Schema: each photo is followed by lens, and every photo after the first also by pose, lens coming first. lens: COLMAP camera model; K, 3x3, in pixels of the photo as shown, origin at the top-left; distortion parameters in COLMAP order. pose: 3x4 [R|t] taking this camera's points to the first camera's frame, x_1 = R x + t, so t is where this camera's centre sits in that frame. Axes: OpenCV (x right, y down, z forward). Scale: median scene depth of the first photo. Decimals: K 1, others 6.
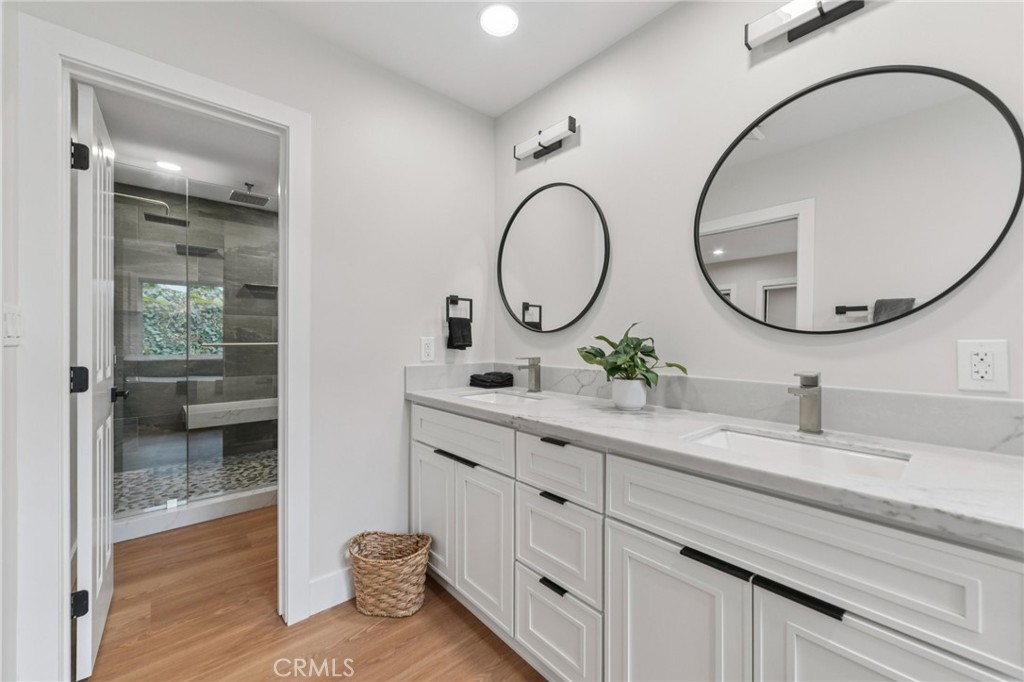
lens RADIAL K [[400.4, 0, 566.9], [0, 400.4, 345.6], [0, 0, 1]] dist [0.016223, 0.000073]
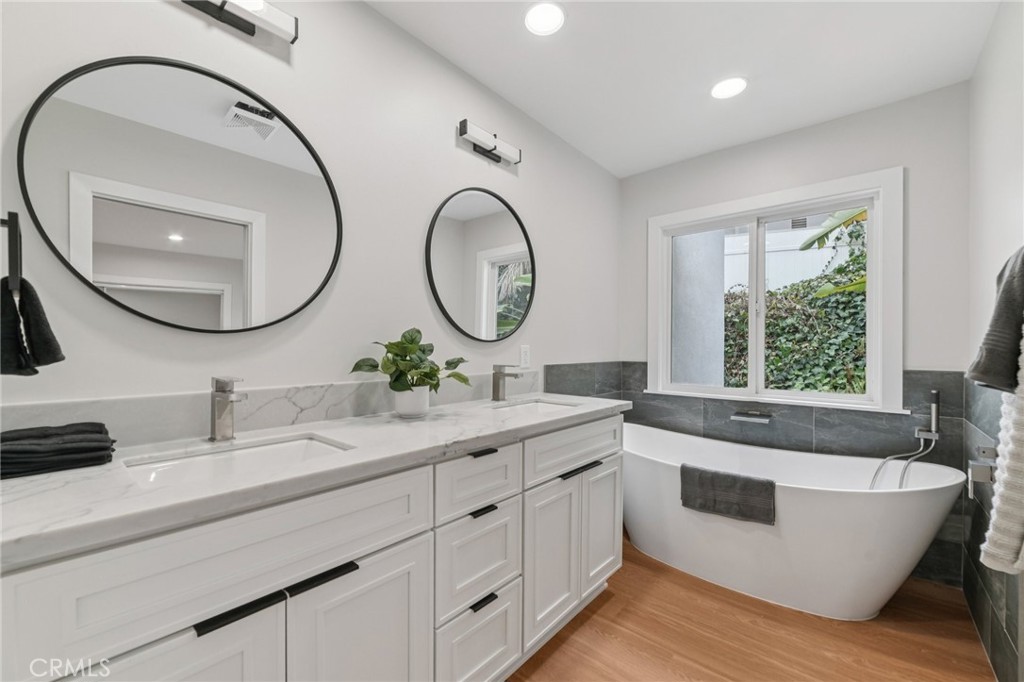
lens RADIAL K [[408.3, 0, 513.5], [0, 408.3, 344.2], [0, 0, 1]] dist [-0.002523, -0.000448]
pose [[-0.070140, 0.002176, 0.997535, -0.932106], [0.001634, 0.999997, -0.002067, -0.018083], [-0.997536, 0.001485, -0.070143, 0.913601]]
